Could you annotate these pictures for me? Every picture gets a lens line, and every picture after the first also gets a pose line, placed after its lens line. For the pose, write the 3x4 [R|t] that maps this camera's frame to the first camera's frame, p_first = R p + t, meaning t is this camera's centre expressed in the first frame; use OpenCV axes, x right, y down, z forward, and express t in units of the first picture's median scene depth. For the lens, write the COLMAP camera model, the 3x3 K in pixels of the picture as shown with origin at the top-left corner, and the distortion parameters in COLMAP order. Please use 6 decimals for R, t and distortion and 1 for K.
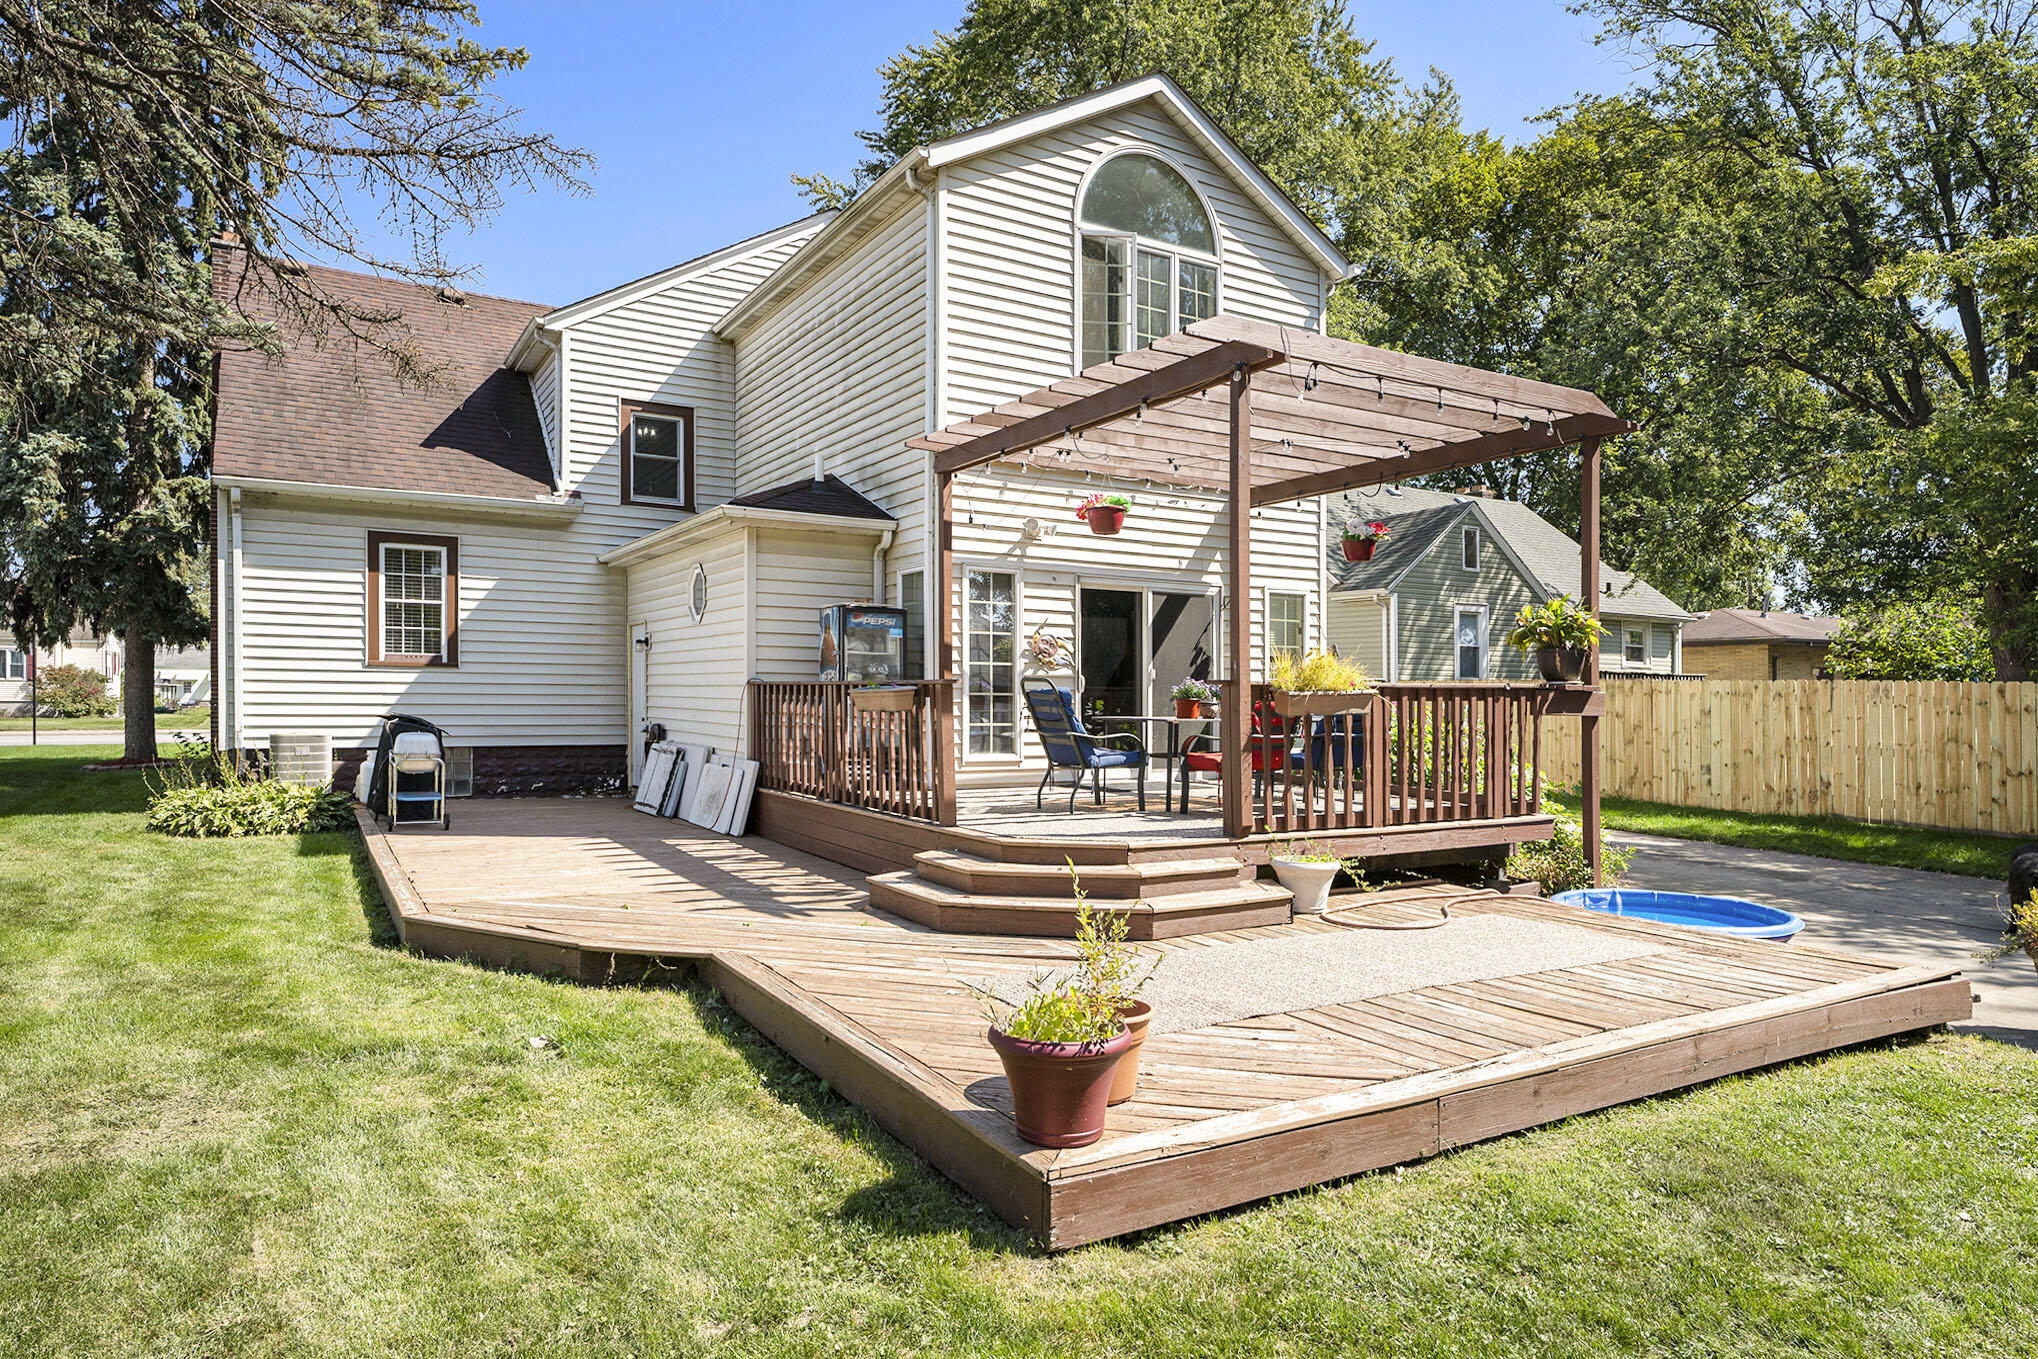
lens RADIAL K [[1232.2, 0, 1007.3], [0, 1232.2, 699.2], [0, 0, 1]] dist [0.009002, 0.000855]
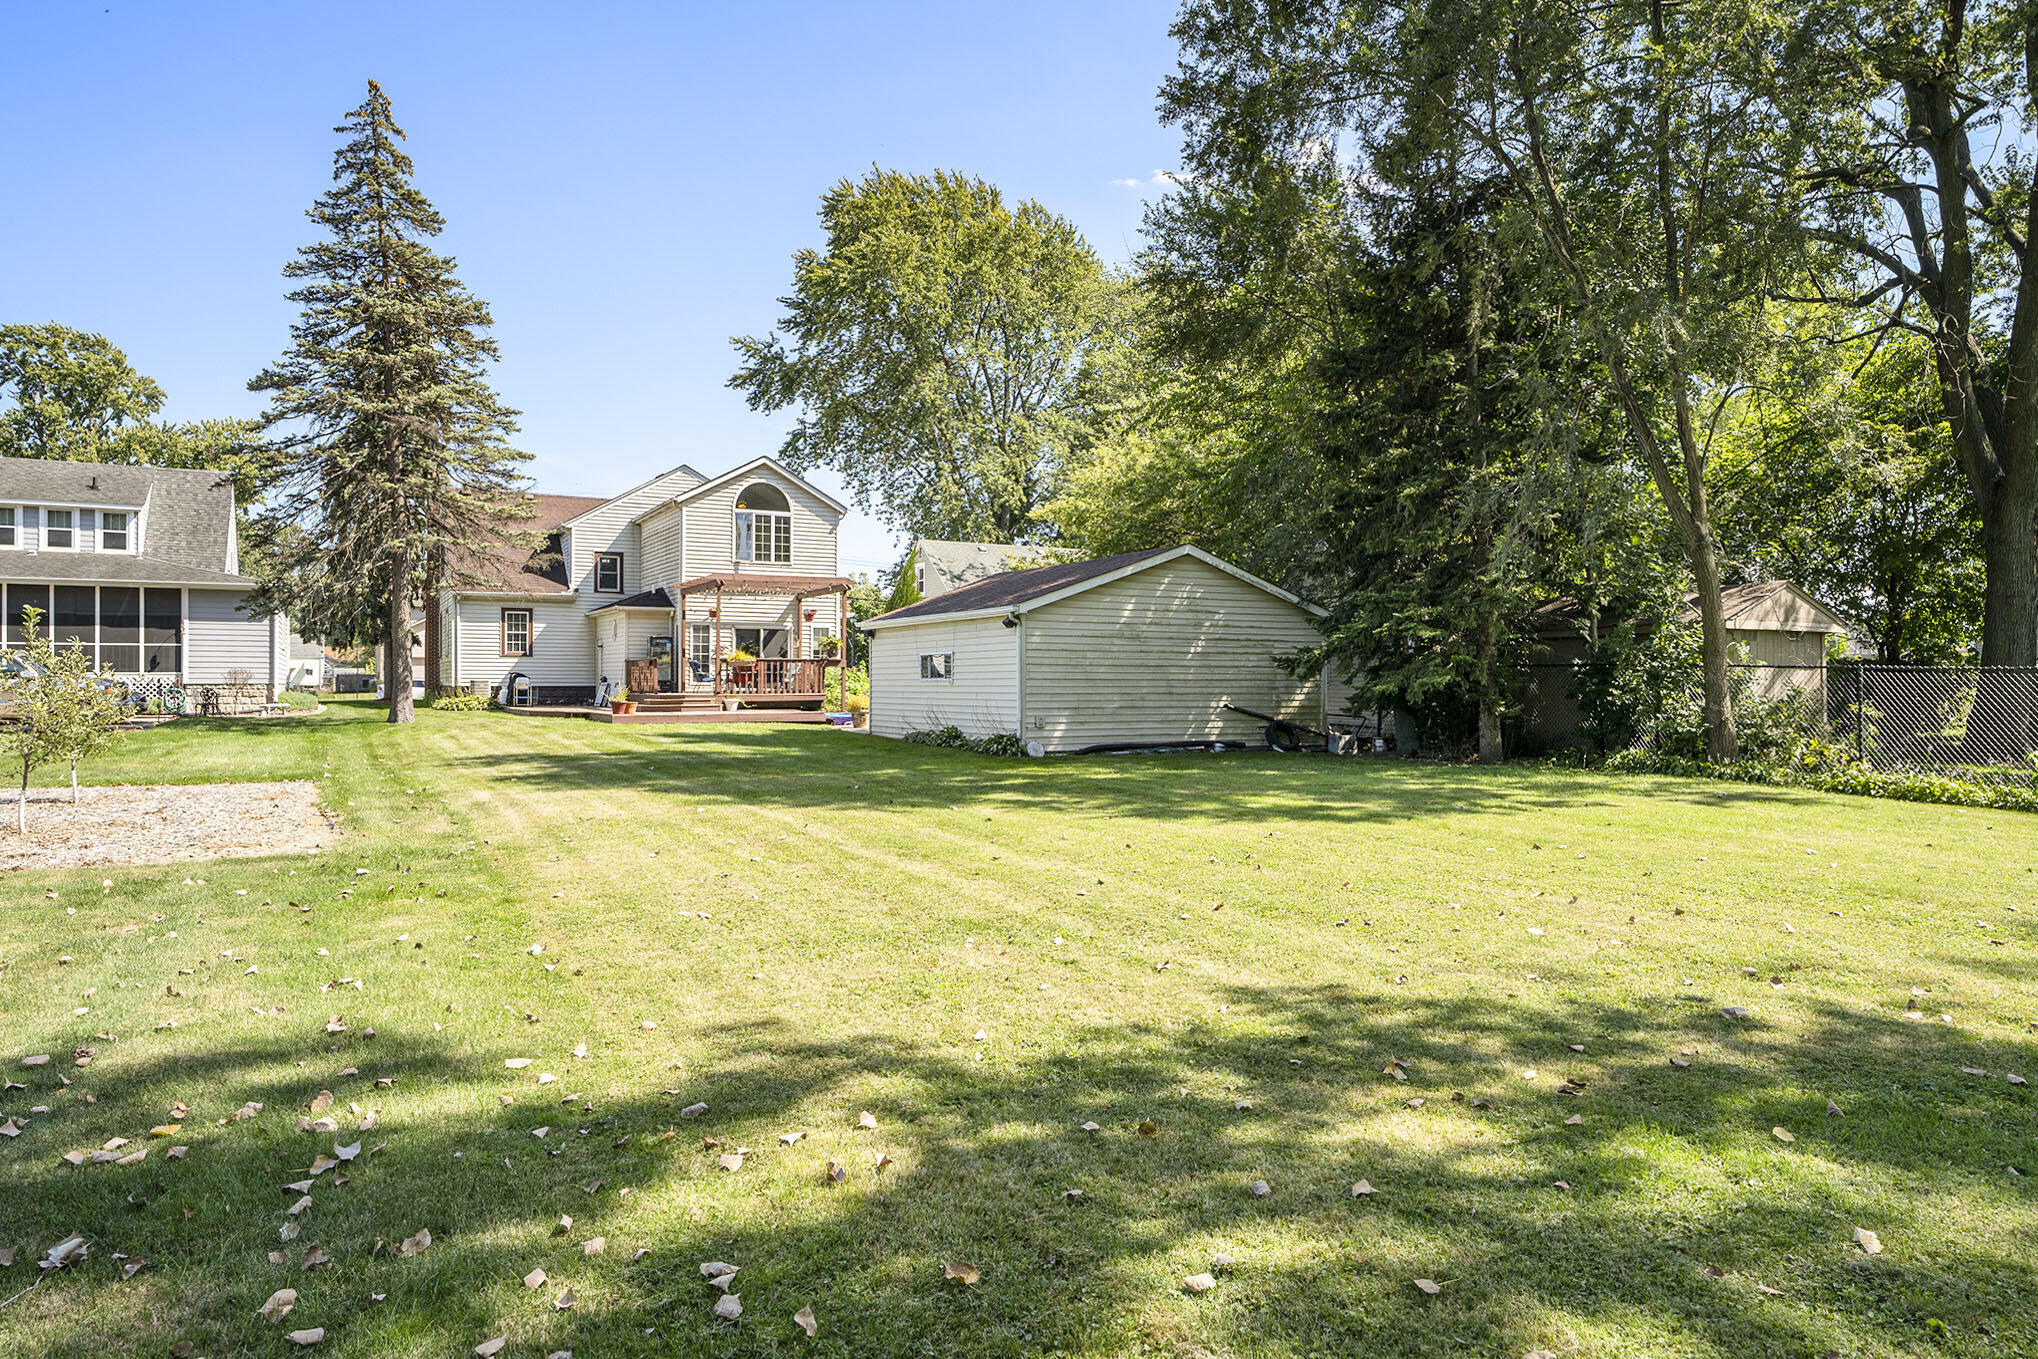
lens RADIAL K [[1429.0, 0, 1030.1], [0, 1429.0, 668.2], [0, 0, 1]] dist [0.006738, 0.006081]
pose [[0.998082, -0.006903, -0.061515, 0.941650], [0.005939, 0.999857, -0.015838, 0.063247], [0.061615, 0.015442, 0.997981, -2.326242]]
